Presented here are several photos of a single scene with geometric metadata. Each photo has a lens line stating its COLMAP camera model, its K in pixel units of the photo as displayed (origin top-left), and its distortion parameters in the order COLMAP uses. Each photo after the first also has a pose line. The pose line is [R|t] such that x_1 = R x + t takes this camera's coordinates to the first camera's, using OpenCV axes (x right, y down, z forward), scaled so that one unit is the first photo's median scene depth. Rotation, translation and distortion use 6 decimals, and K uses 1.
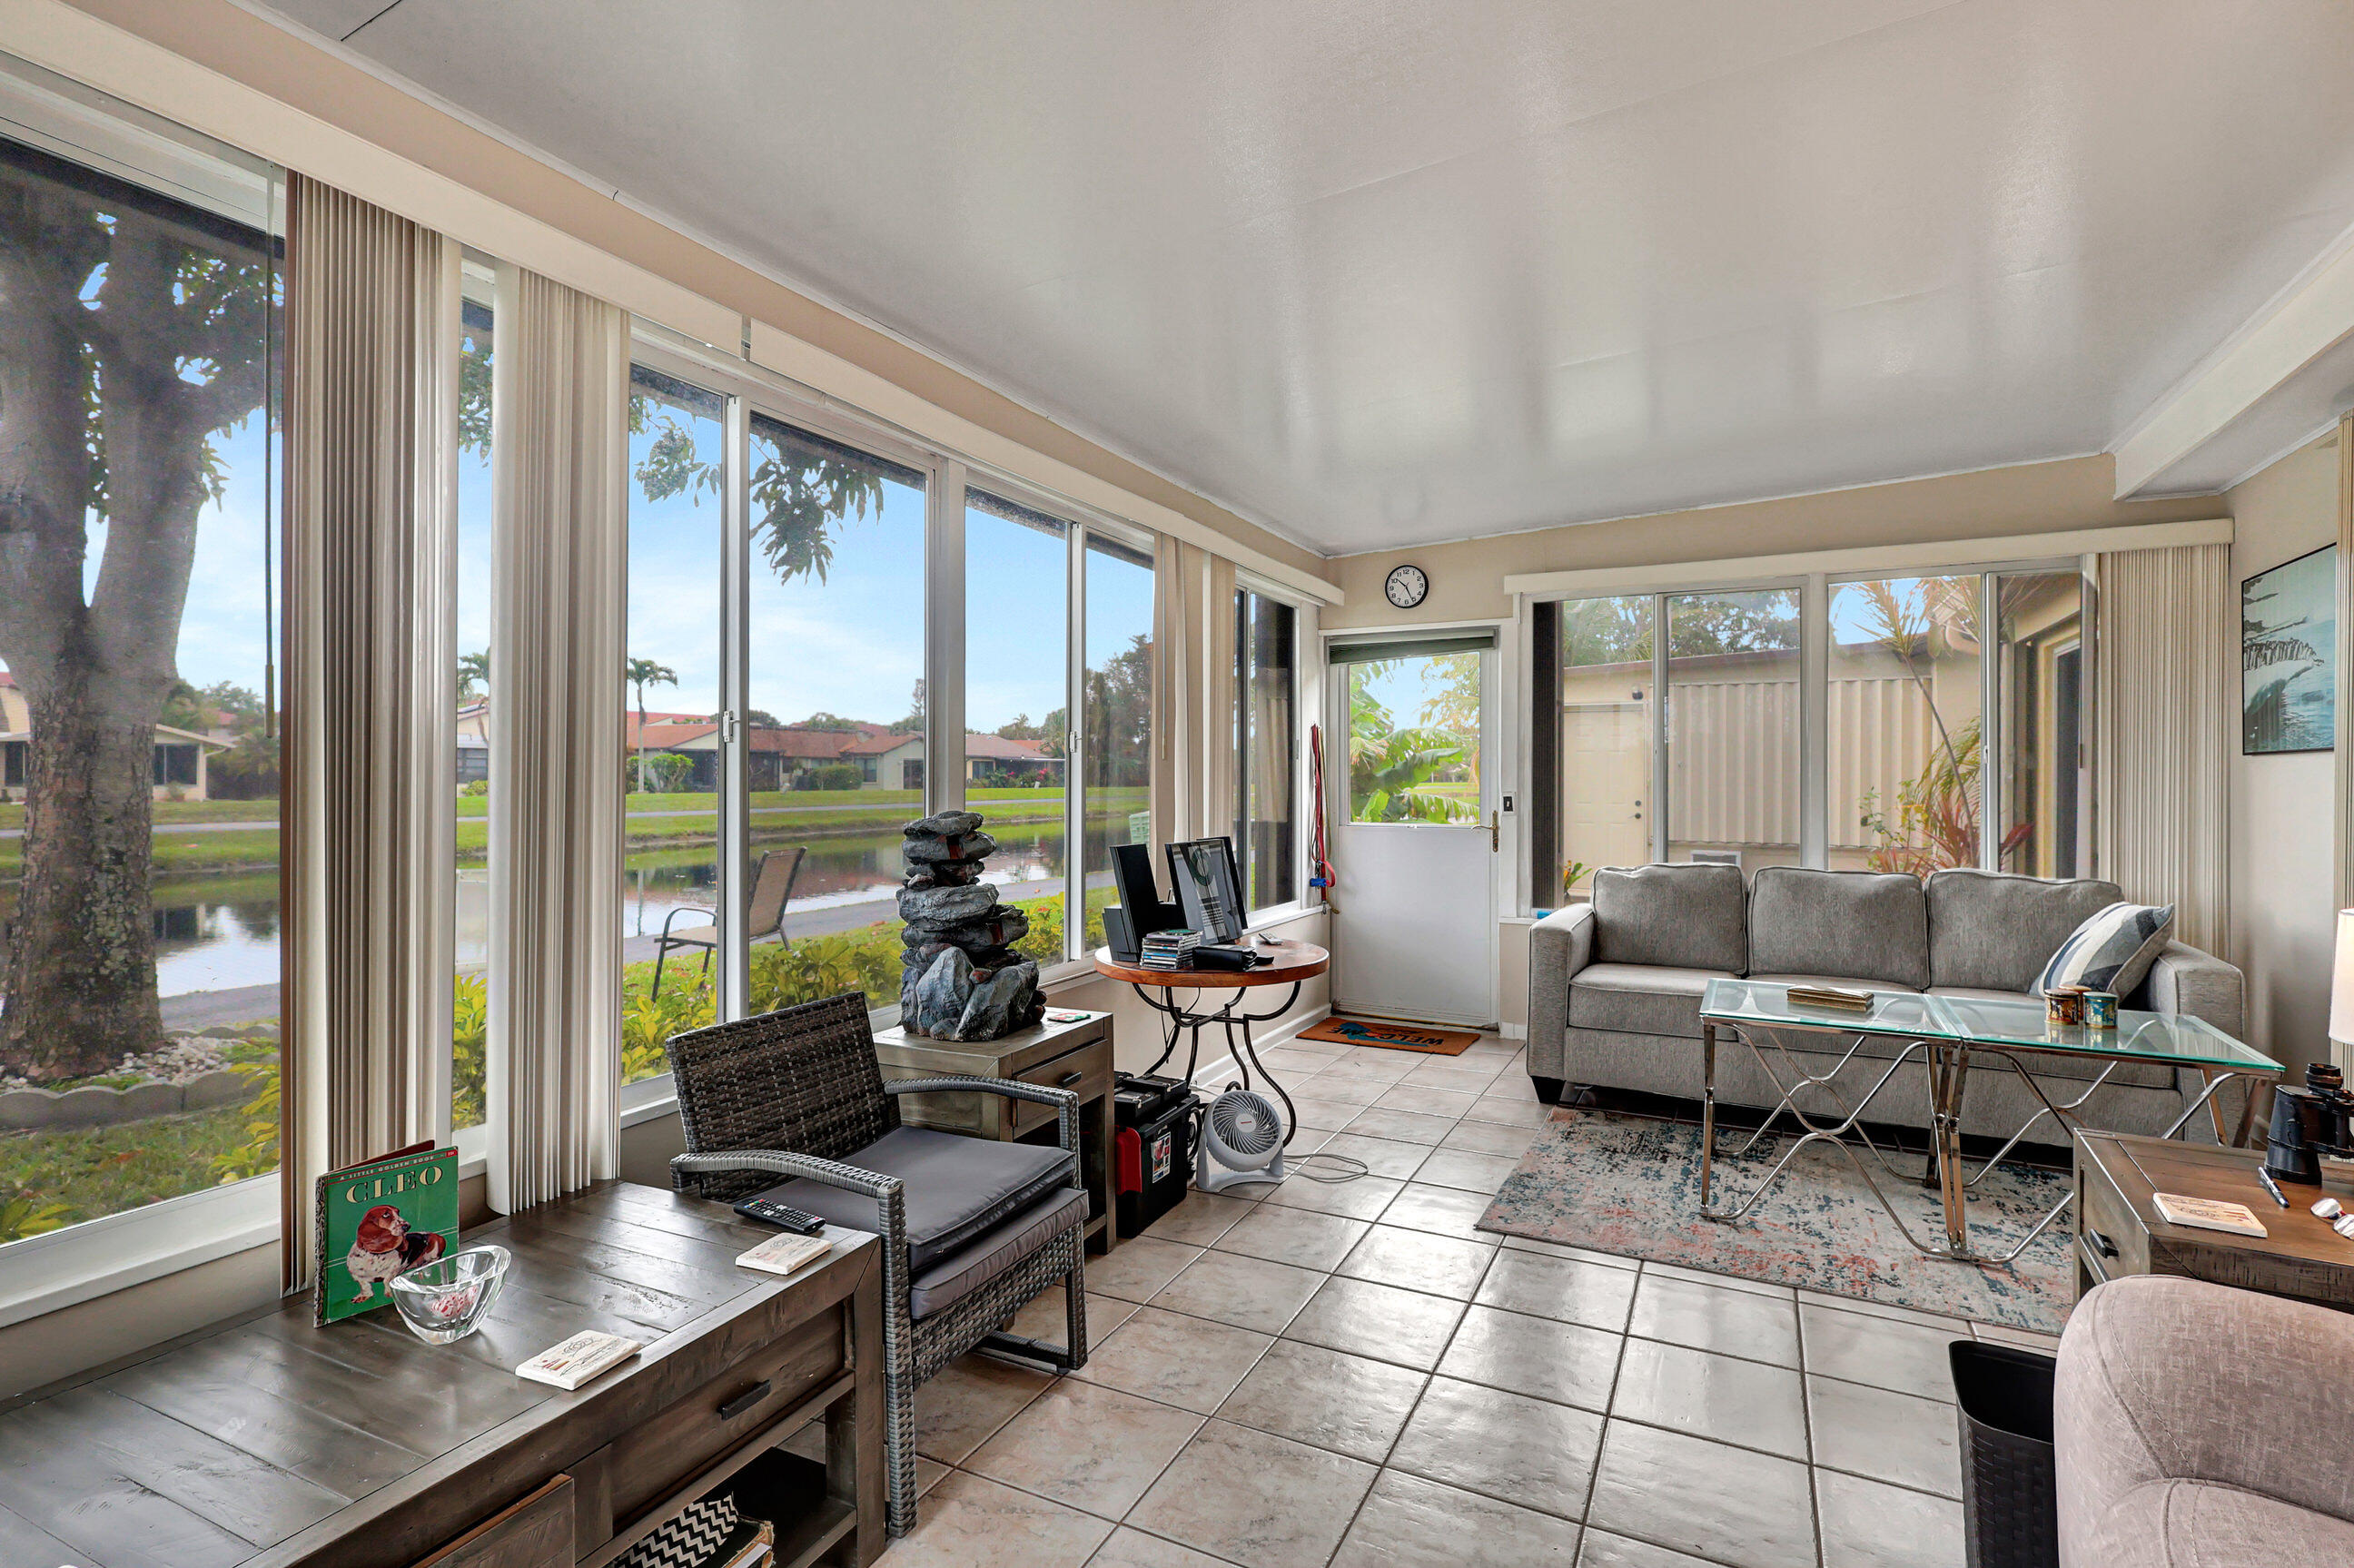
lens RADIAL K [[1083.6, 0, 1177.0], [0, 1083.6, 784.0], [0, 0, 1]] dist [0.003989, 0.000418]
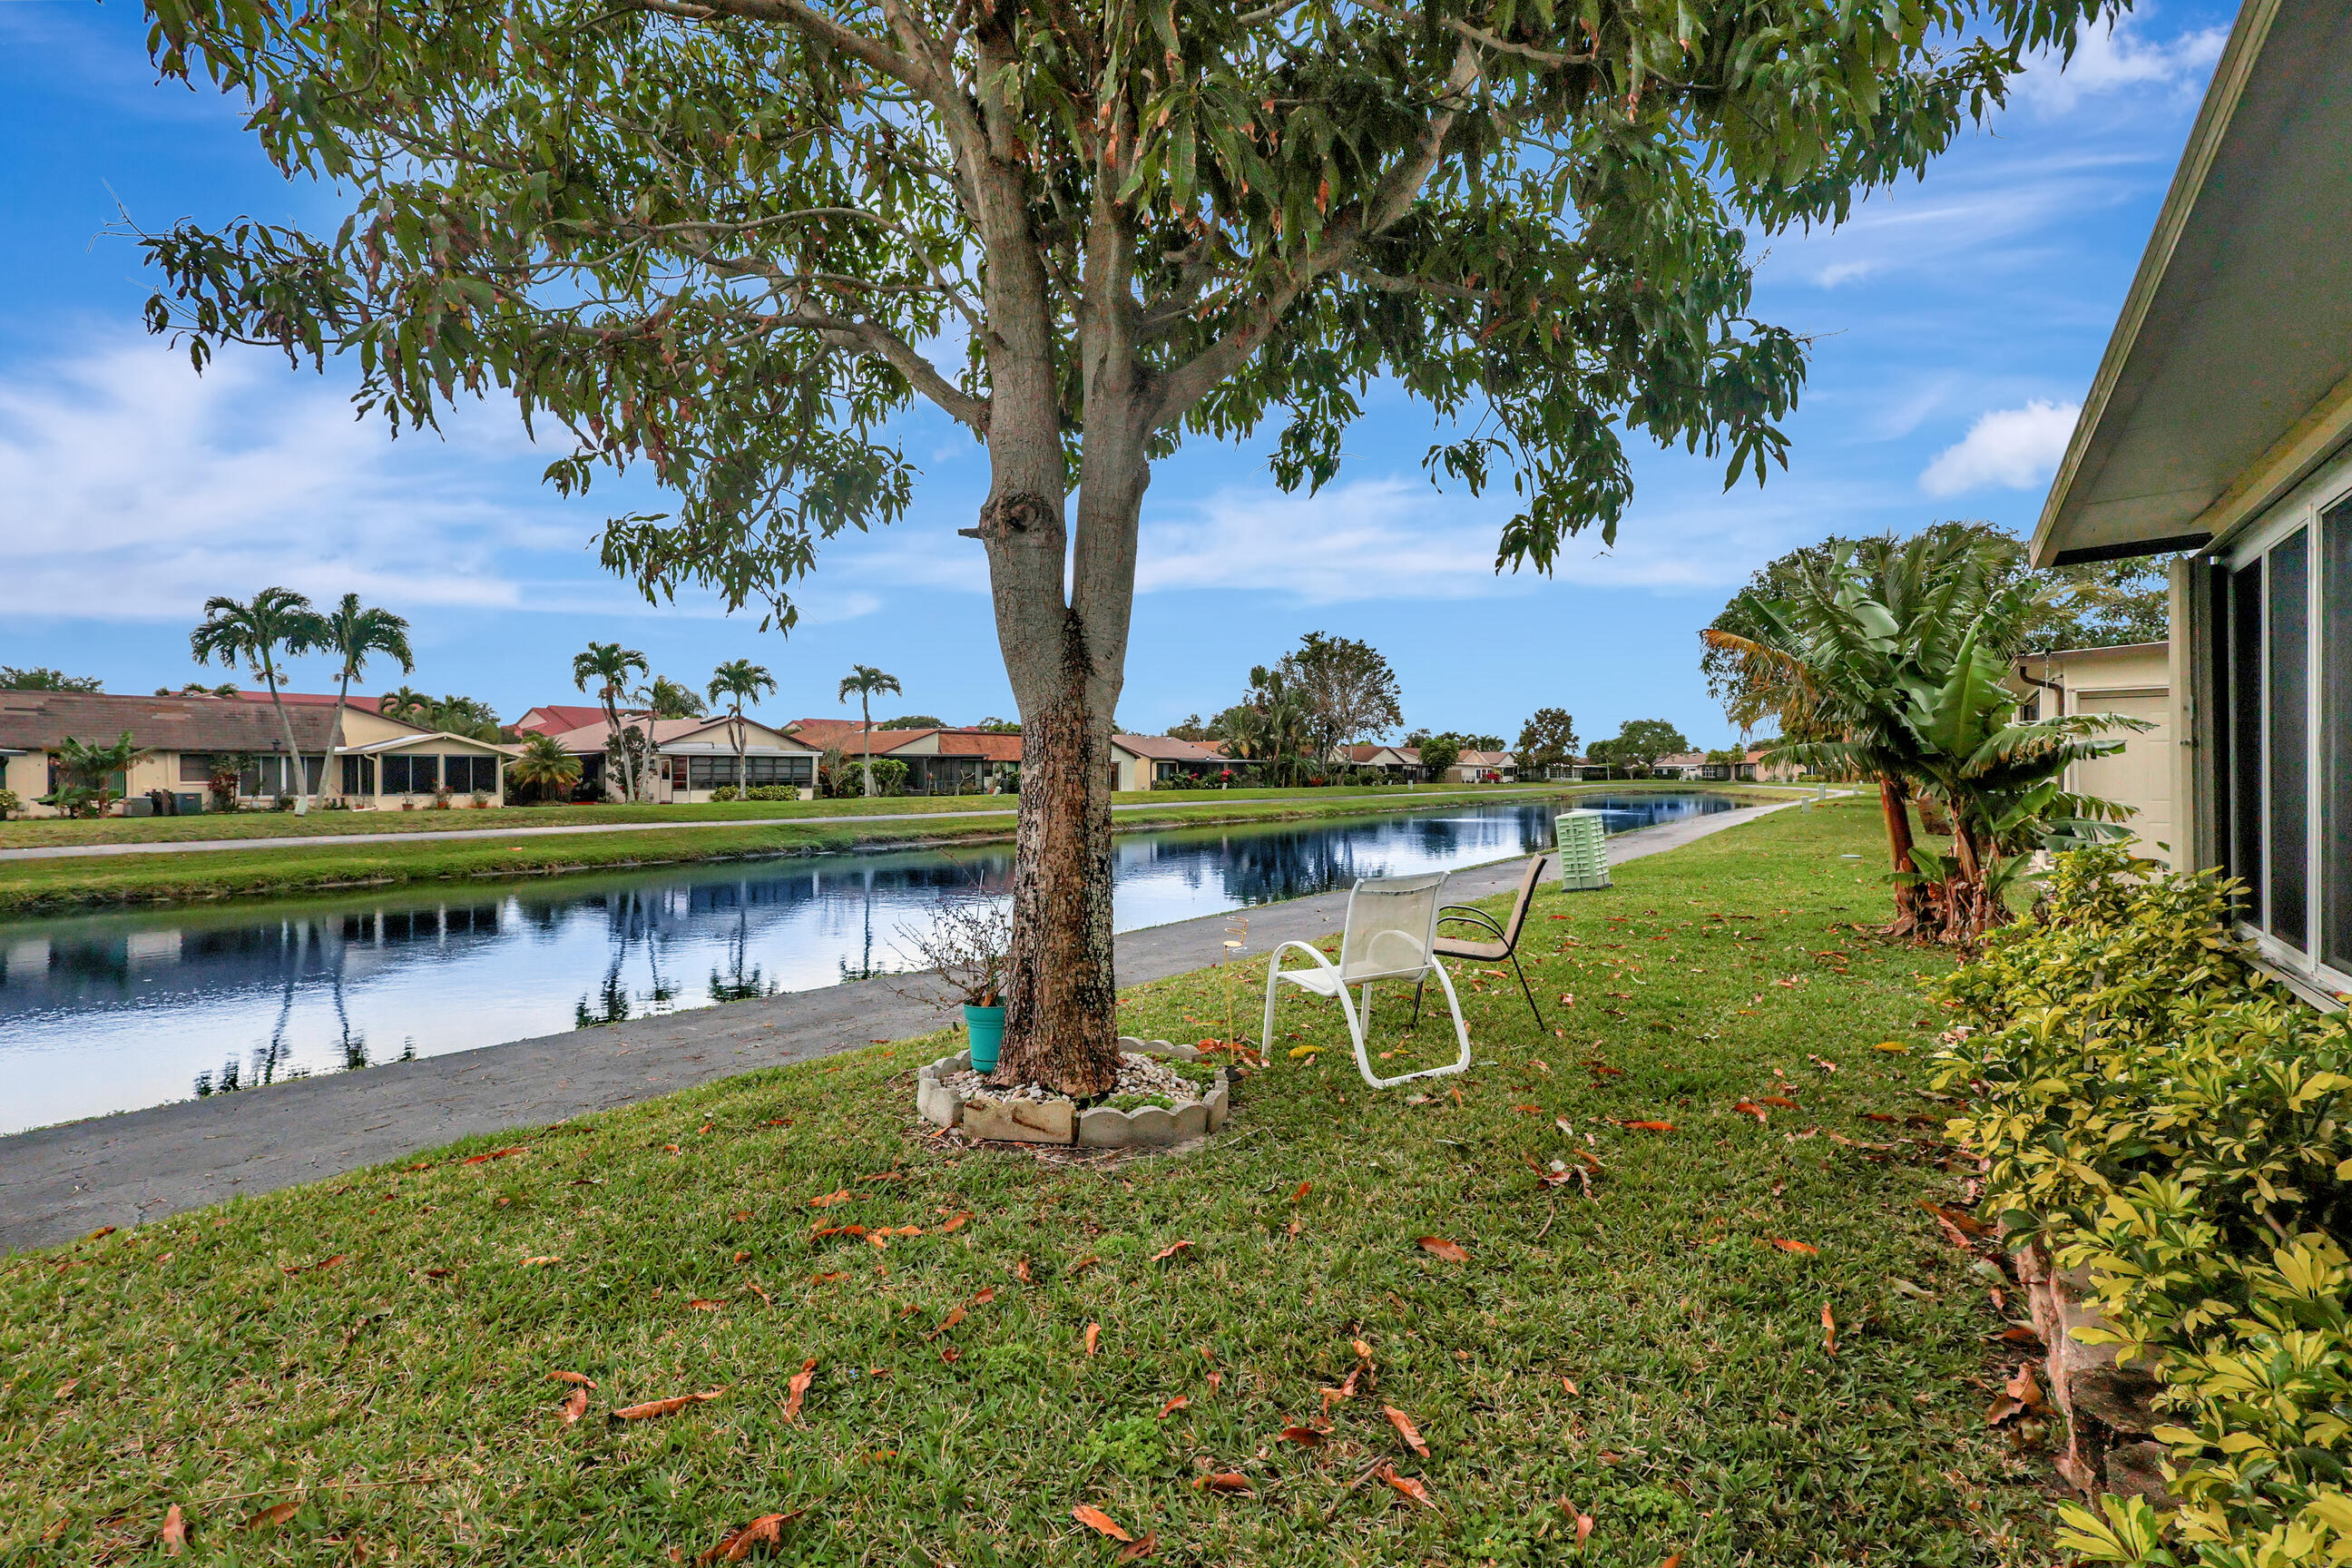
lens RADIAL K [[1089.6, 0, 1186.0], [0, 1089.6, 793.5], [0, 0, 1]] dist [-0.001275, 0.000014]
pose [[0.991654, -0.008046, -0.128677, -0.068822], [0.009084, 0.999931, 0.007478, -0.000336], [0.128608, -0.008585, 0.991658, 0.004438]]
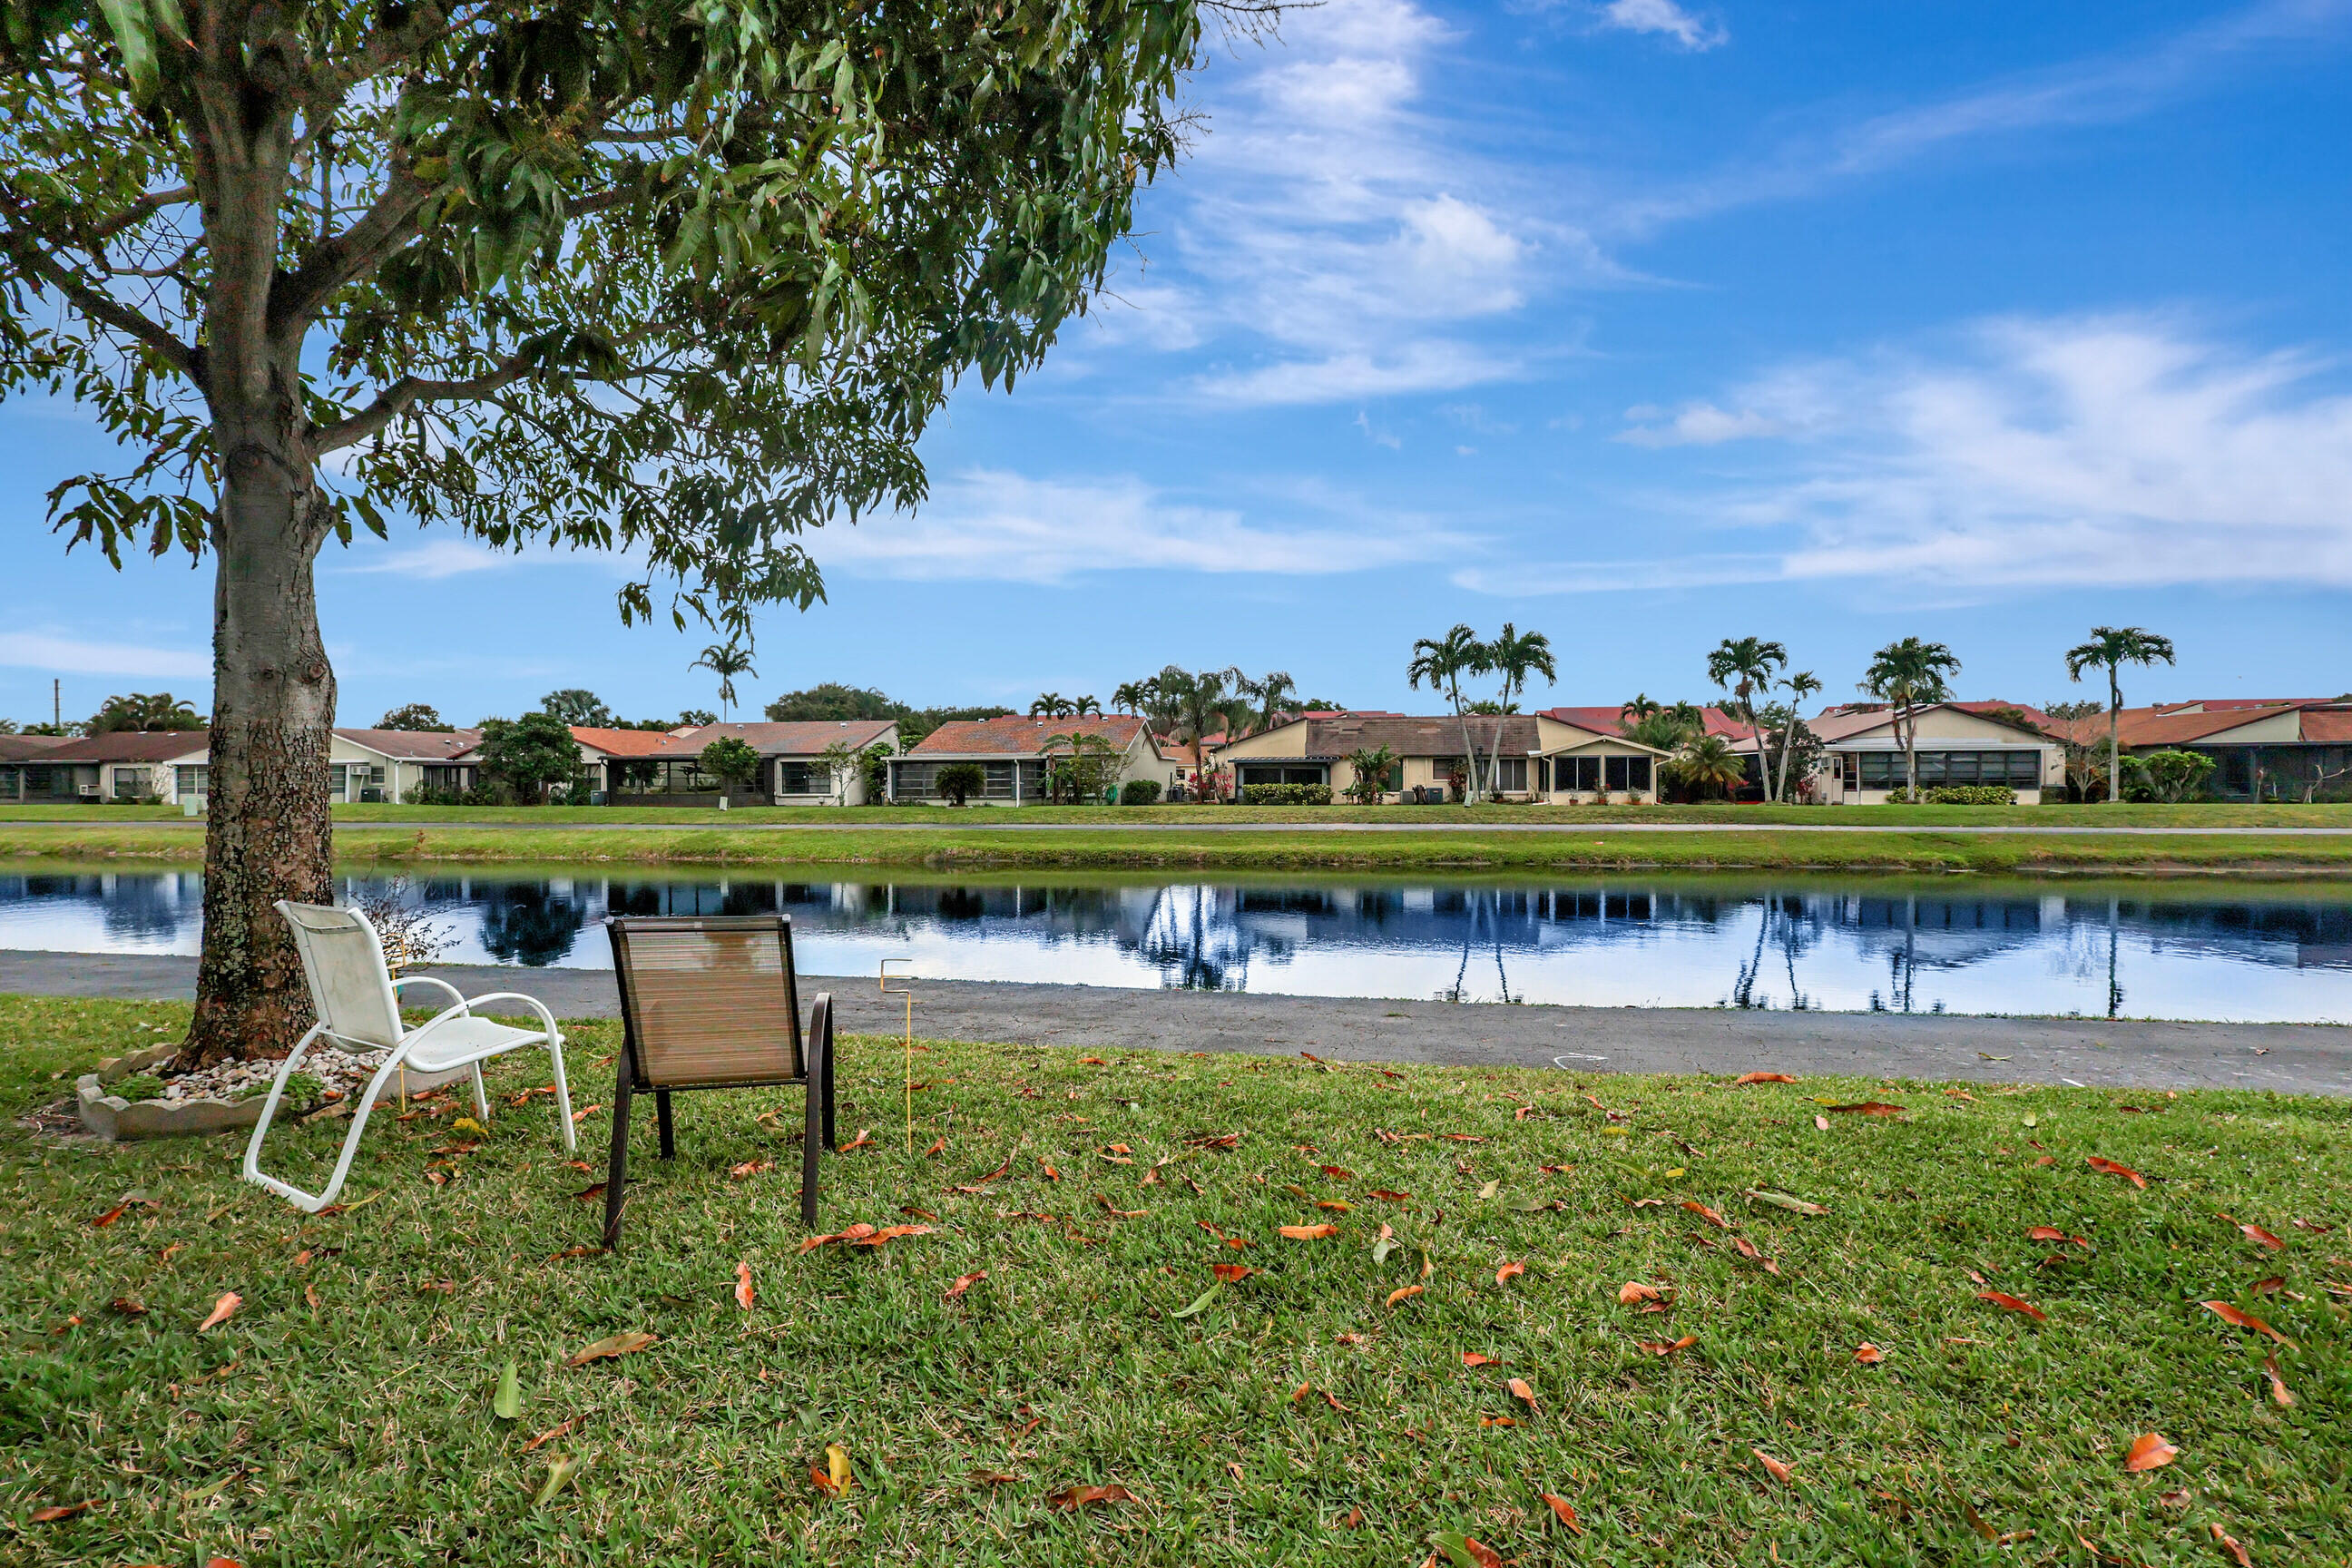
lens RADIAL K [[1082.8, 0, 1176.0], [0, 1082.8, 784.0], [0, 0, 1]] dist [0.003989, 0.000418]
pose [[0.330780, -0.003394, -0.943702, 0.020892], [-0.002789, 0.999986, -0.004574, 0.000351], [0.943704, 0.004145, 0.330766, 0.131176]]
